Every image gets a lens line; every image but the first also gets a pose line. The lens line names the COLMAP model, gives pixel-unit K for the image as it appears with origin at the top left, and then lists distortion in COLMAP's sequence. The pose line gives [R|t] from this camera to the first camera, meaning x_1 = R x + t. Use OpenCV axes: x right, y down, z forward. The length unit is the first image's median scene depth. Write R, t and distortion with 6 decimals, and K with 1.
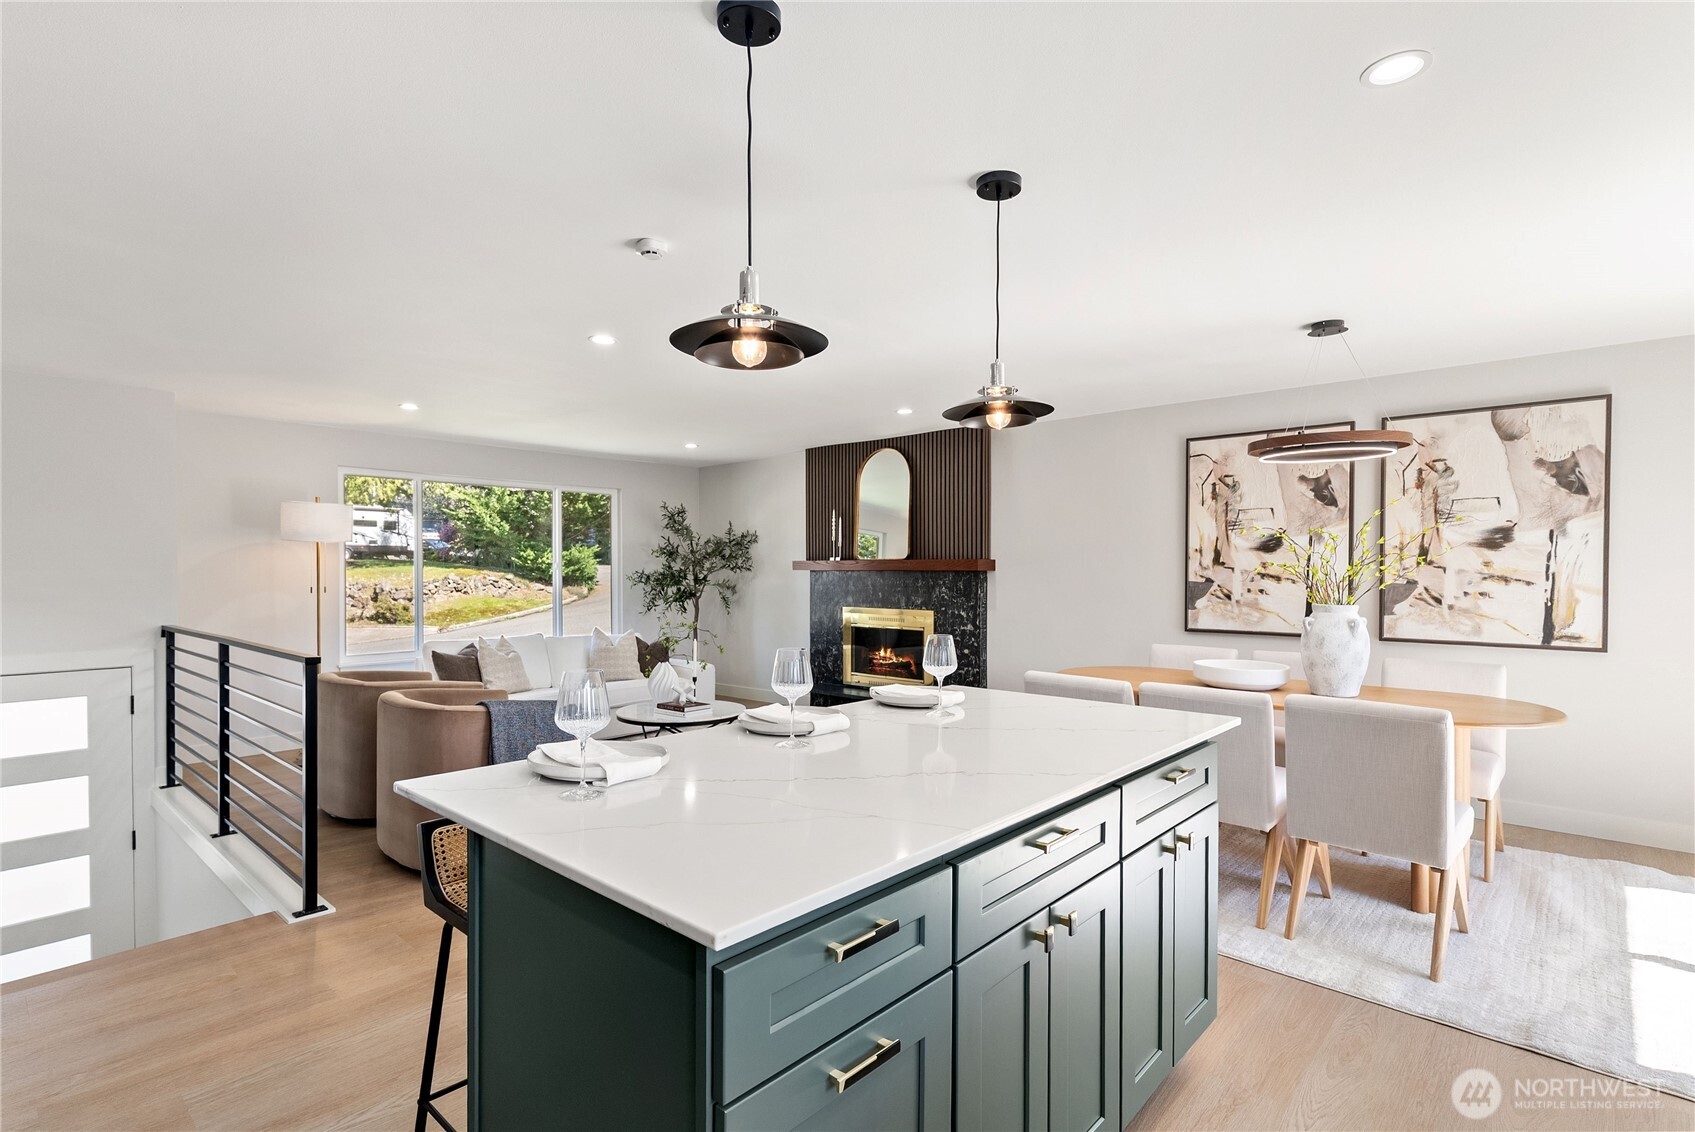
lens RADIAL K [[830.1, 0, 847.5], [0, 830.1, 566.0], [0, 0, 1]] dist [-0.000103, 0.000037]
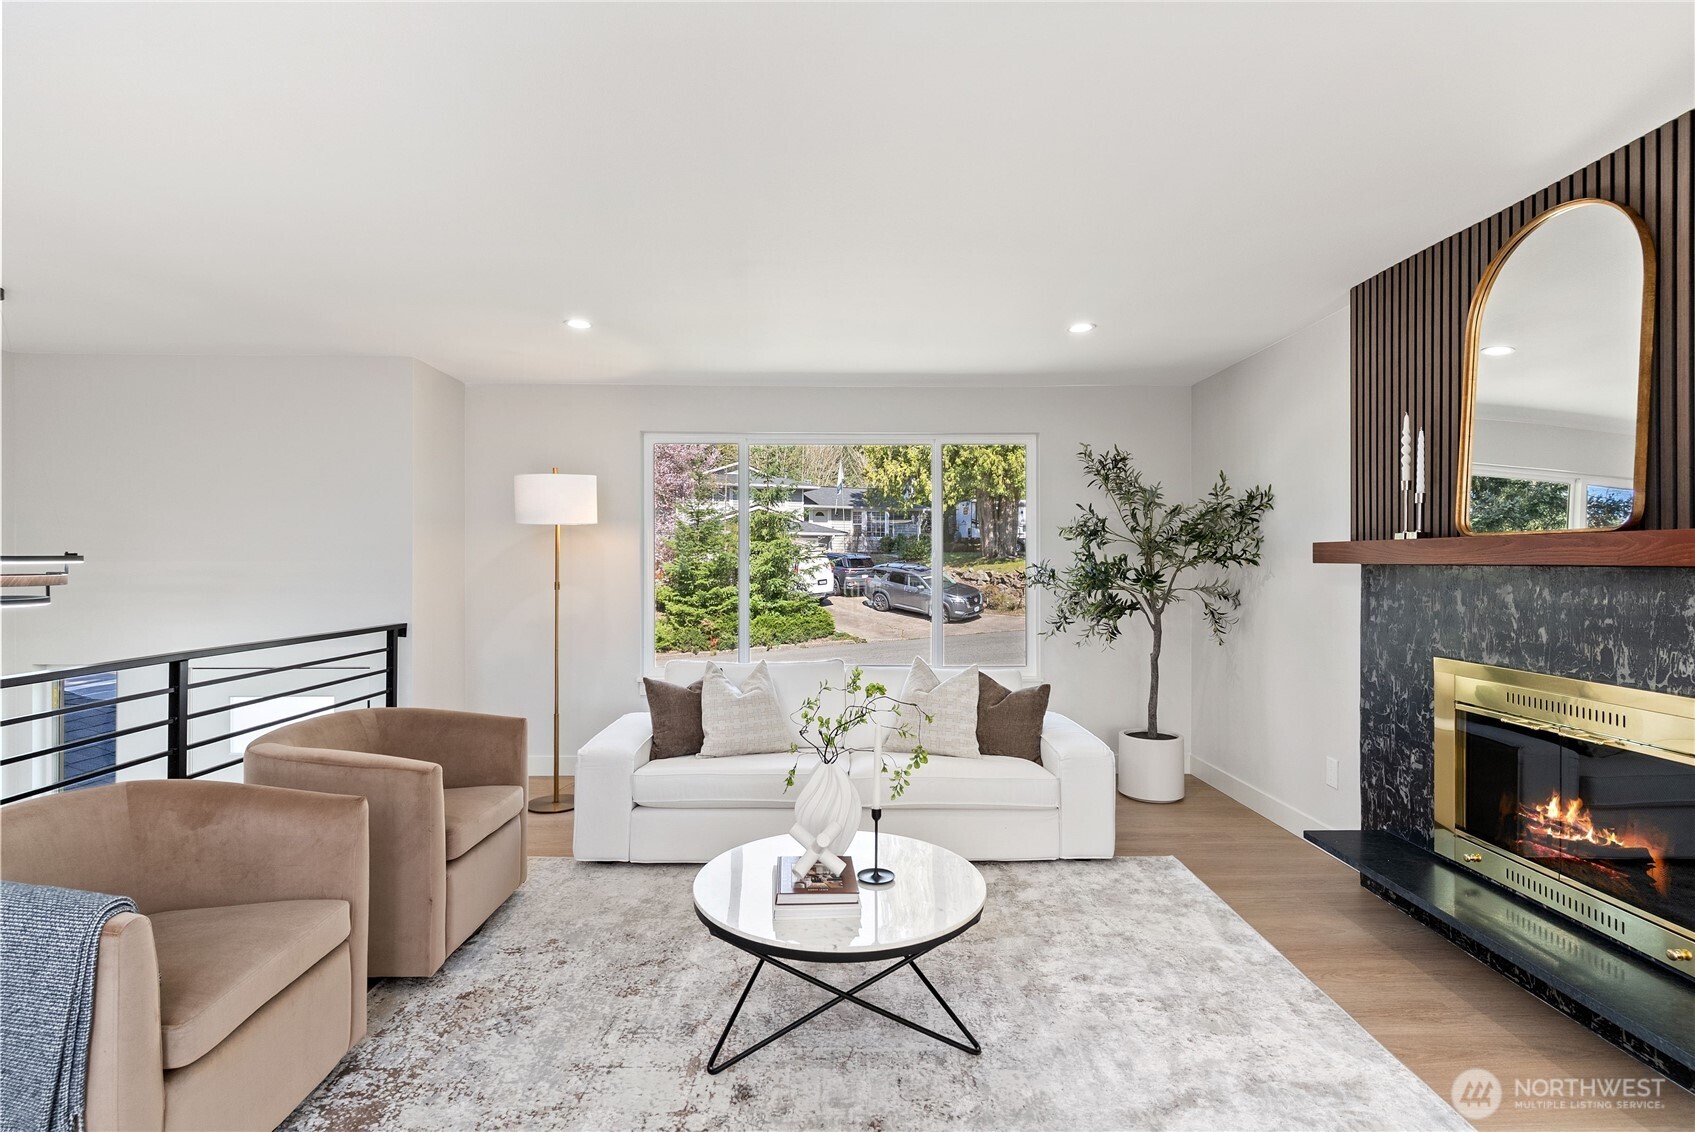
lens RADIAL K [[809.3, 0, 850.1], [0, 809.3, 557.9], [0, 0, 1]] dist [0.000170, 0.000247]
pose [[0.680261, -0.000249, -0.732970, 0.084773], [0.000245, 1.000000, -0.000112, 0.002076], [0.732970, -0.000103, 0.680261, 0.514119]]
